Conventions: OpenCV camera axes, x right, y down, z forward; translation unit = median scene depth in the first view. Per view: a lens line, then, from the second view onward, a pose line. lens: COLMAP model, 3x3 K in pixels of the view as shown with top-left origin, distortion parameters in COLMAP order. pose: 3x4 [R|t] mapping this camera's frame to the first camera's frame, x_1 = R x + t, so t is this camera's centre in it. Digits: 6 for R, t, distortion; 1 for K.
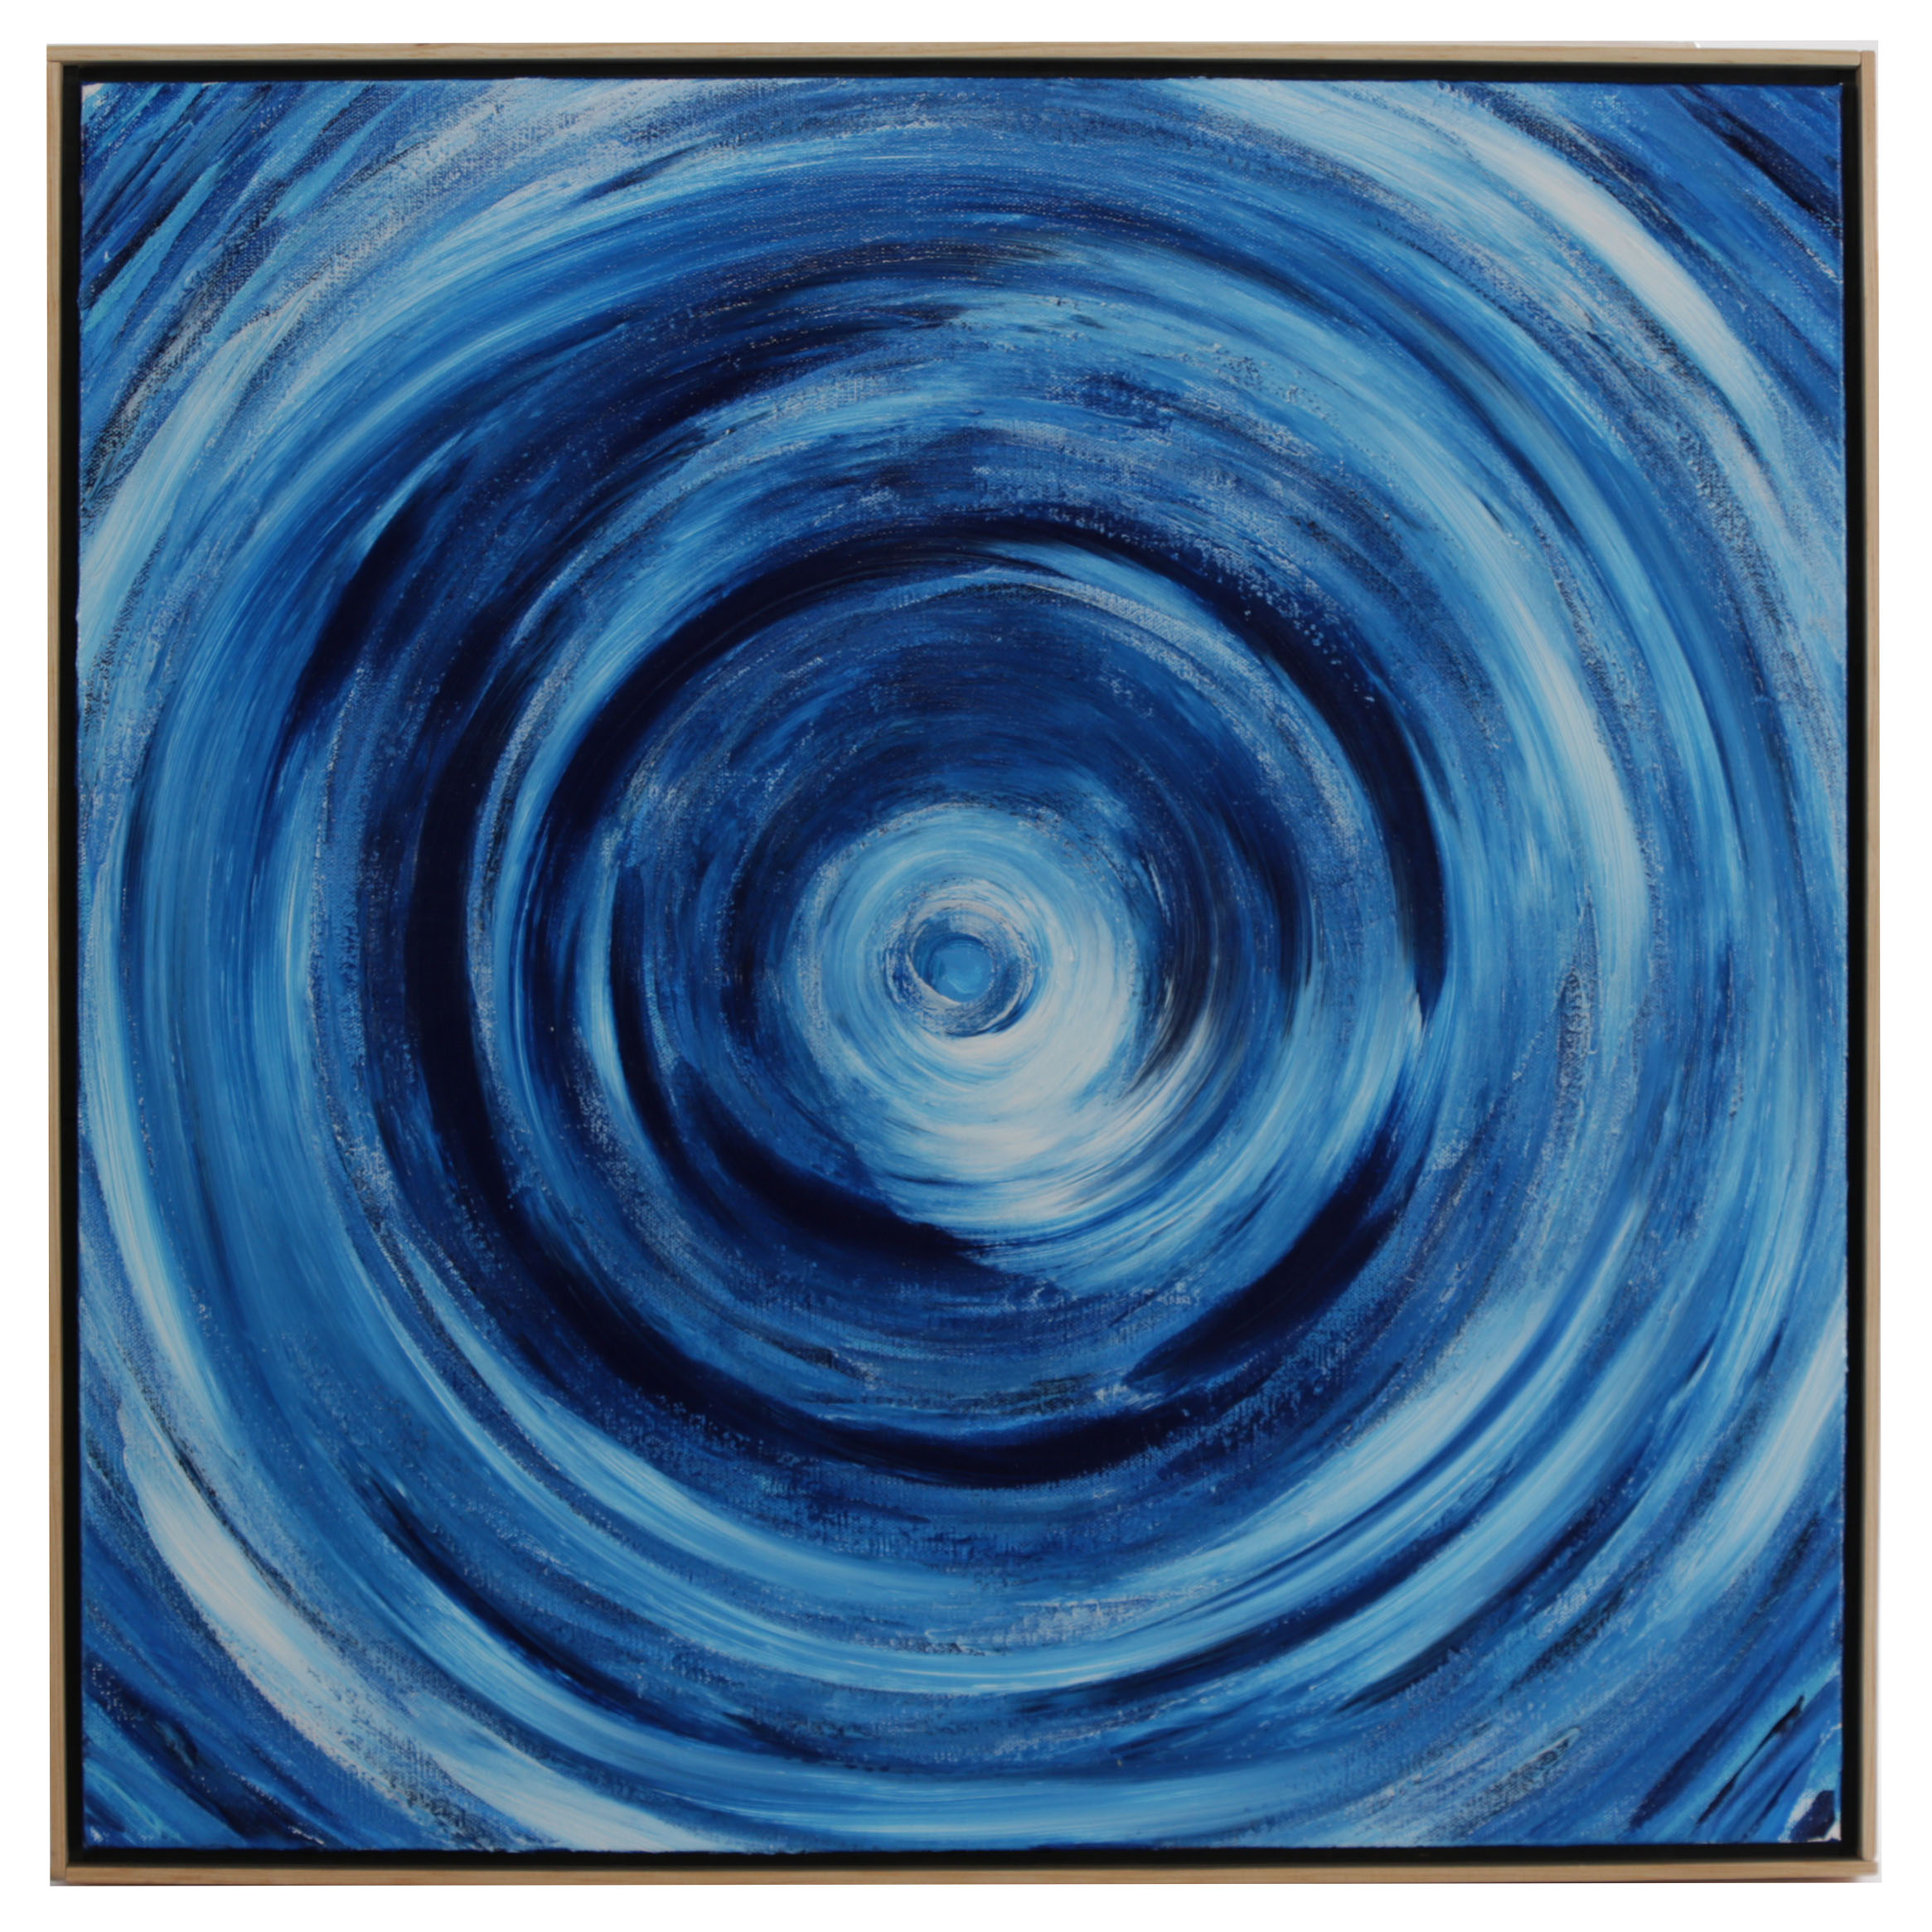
lens RADIAL K [[5874.3, 0, 971.2], [0, 5874.3, 976.3], [0, 0, 1]] dist [-0.743968, 0.000000]
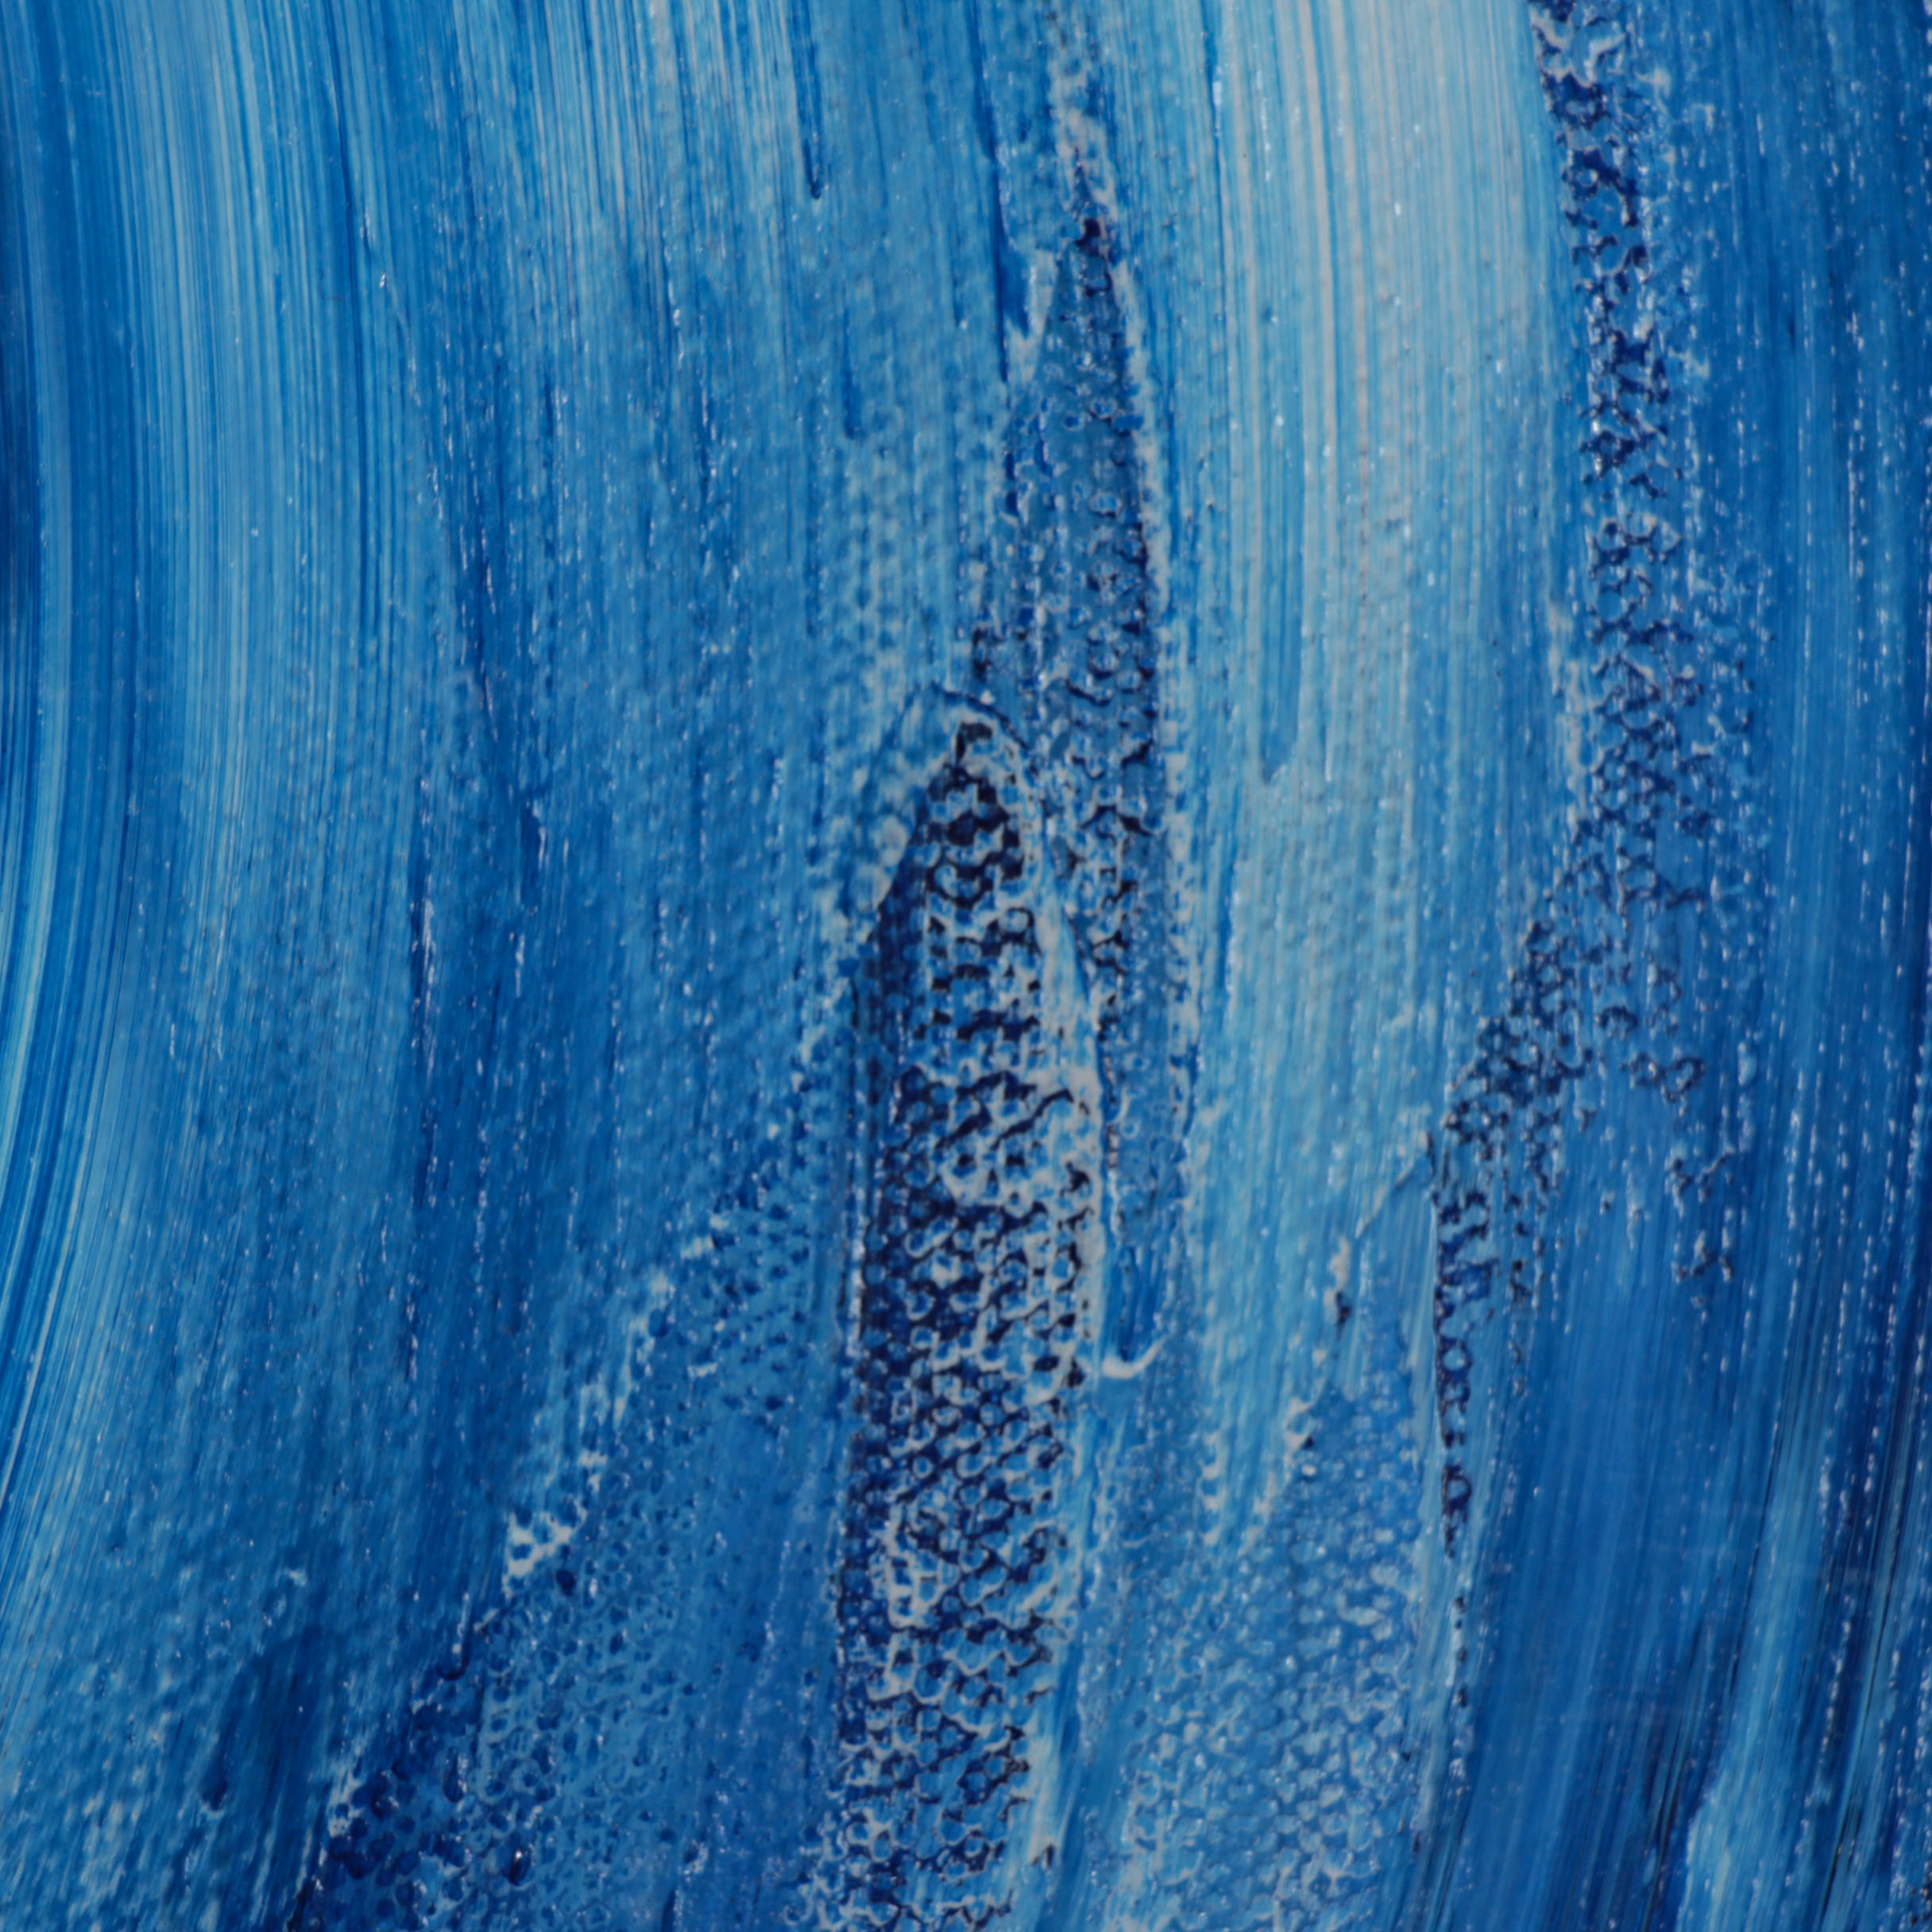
lens RADIAL K [[14155.9, 0, 966.0], [0, 14155.9, 965.8], [0, 0, 1]] dist [1.098684, 0.000000]
pose [[0.993041, -0.005938, 0.117618, 0.065569], [0.004638, 0.999925, 0.011326, 0.000425], [-0.117676, -0.010701, 0.992994, 0.682051]]
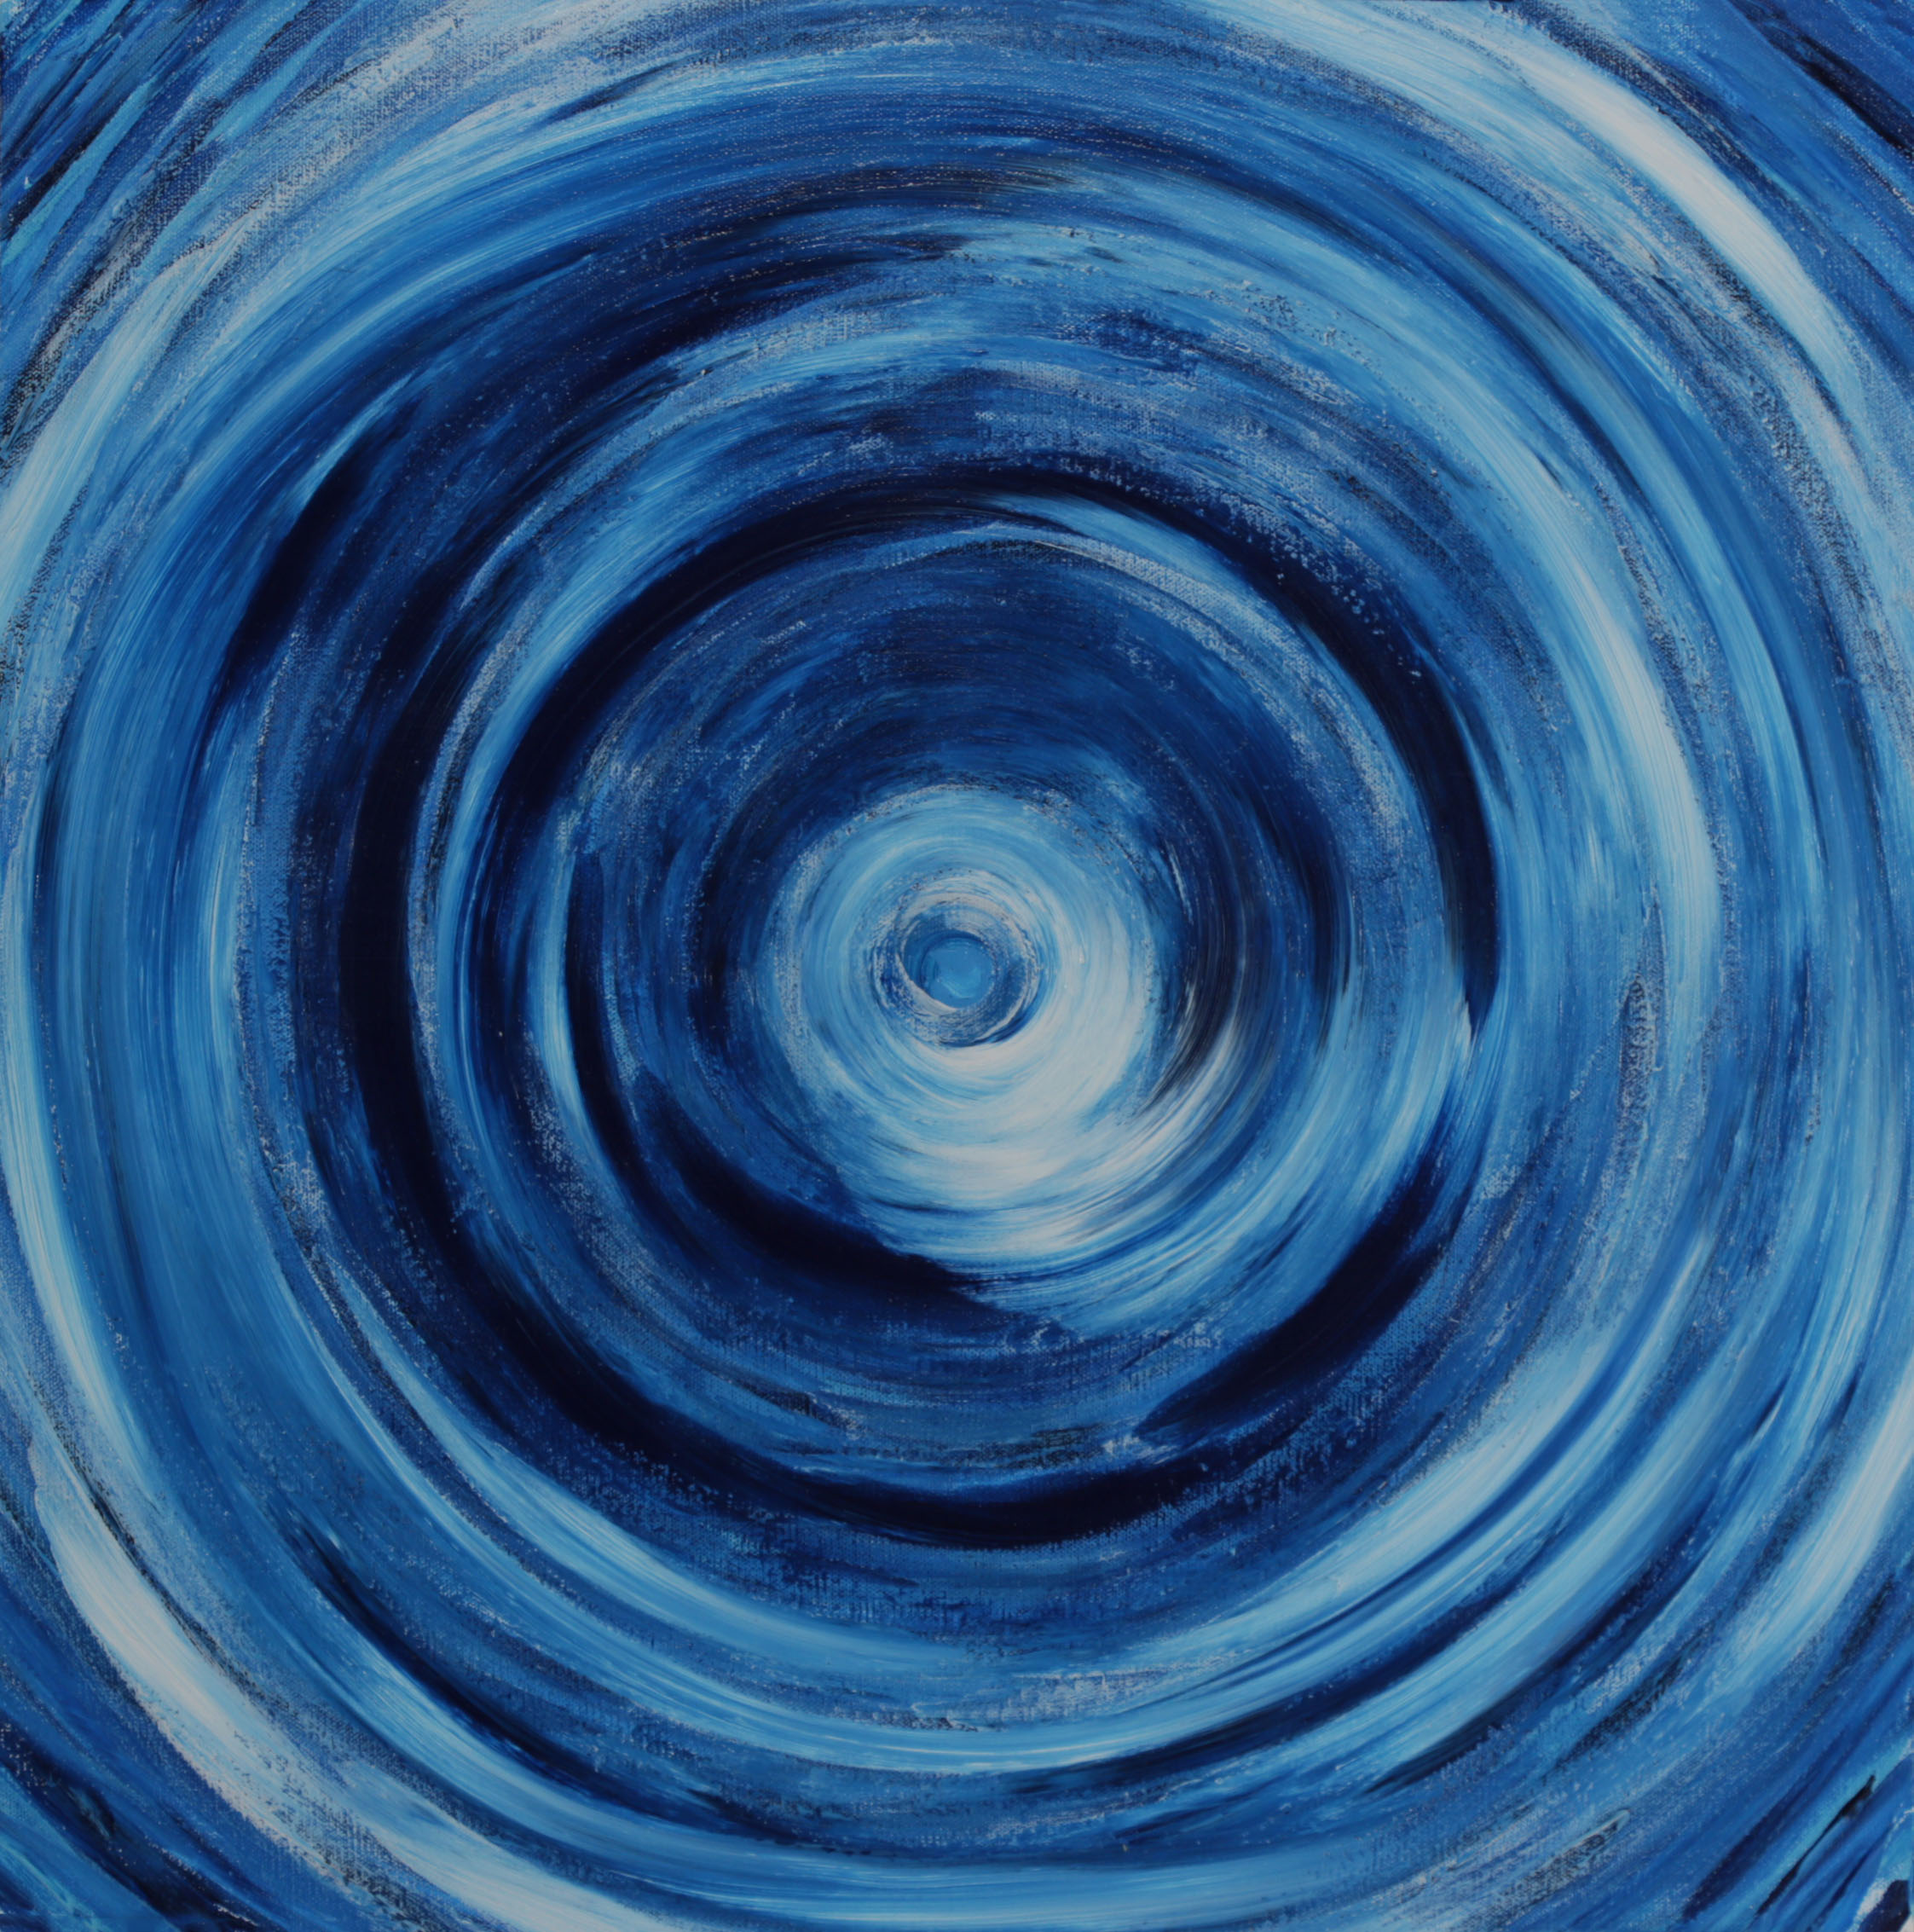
lens RADIAL K [[7093.2, 0, 962.8], [0, 7093.2, 992.2], [0, 0, 1]] dist [-1.752071, 0.000000]
pose [[0.999966, 0.008227, -0.000965, 0.000133], [-0.008225, 0.999964, 0.001883, -0.000008], [0.000981, -0.001875, 0.999998, -0.077326]]
